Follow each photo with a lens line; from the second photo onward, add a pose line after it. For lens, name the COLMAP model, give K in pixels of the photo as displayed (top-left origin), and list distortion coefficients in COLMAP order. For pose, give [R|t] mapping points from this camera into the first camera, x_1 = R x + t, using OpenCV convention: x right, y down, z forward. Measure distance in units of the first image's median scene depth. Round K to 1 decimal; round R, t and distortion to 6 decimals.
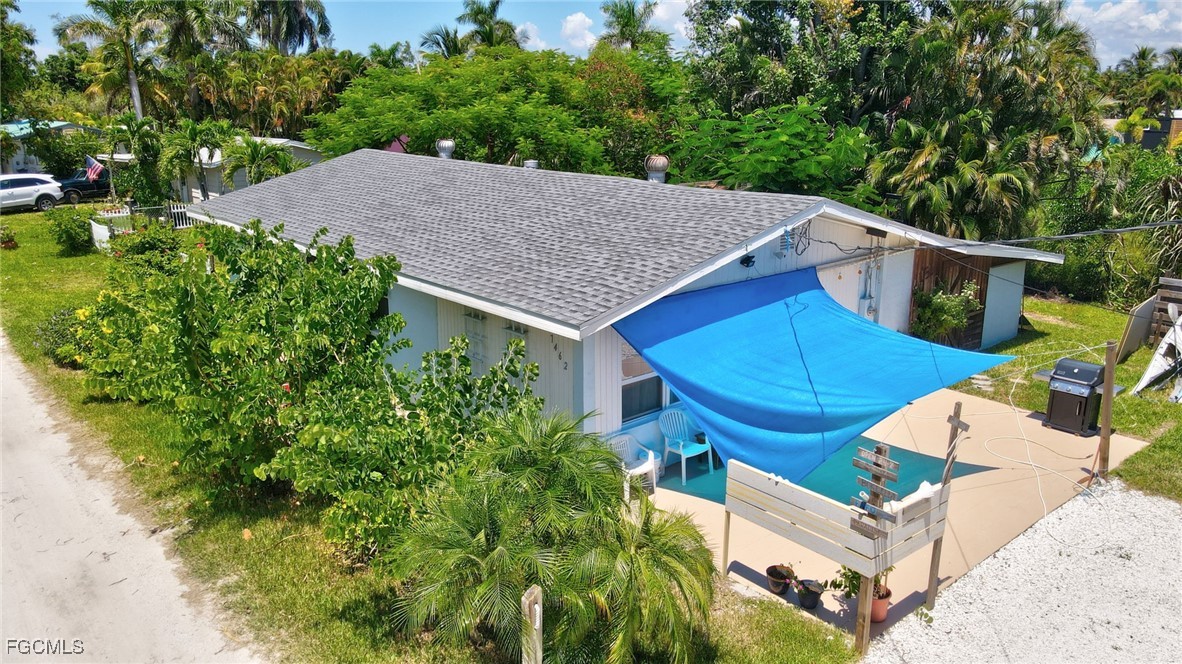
lens RADIAL K [[873.7, 0, 591.0], [0, 873.7, 332.0], [0, 0, 1]] dist [0.001202, 0.001228]
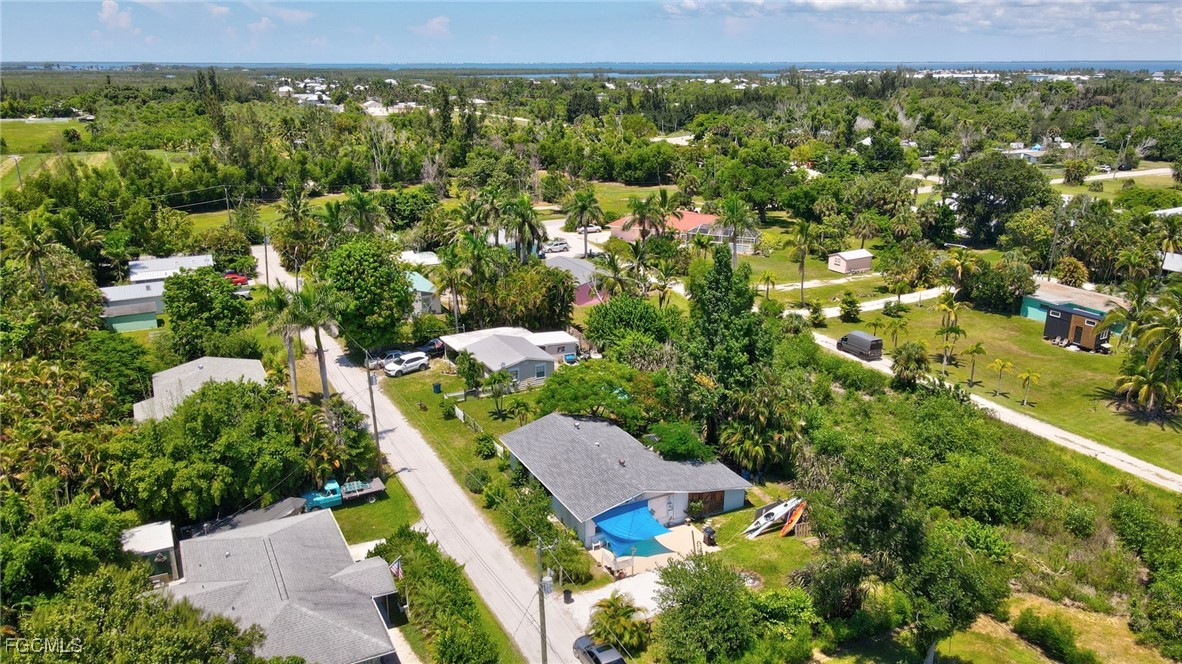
lens RADIAL K [[873.7, 0, 591.0], [0, 873.7, 332.0], [0, 0, 1]] dist [0.001202, 0.001228]
pose [[0.971967, 0.071608, -0.223948, 1.023777], [-0.062119, 0.996858, 0.049145, -1.257539], [0.226763, -0.033856, 0.973361, -3.713877]]
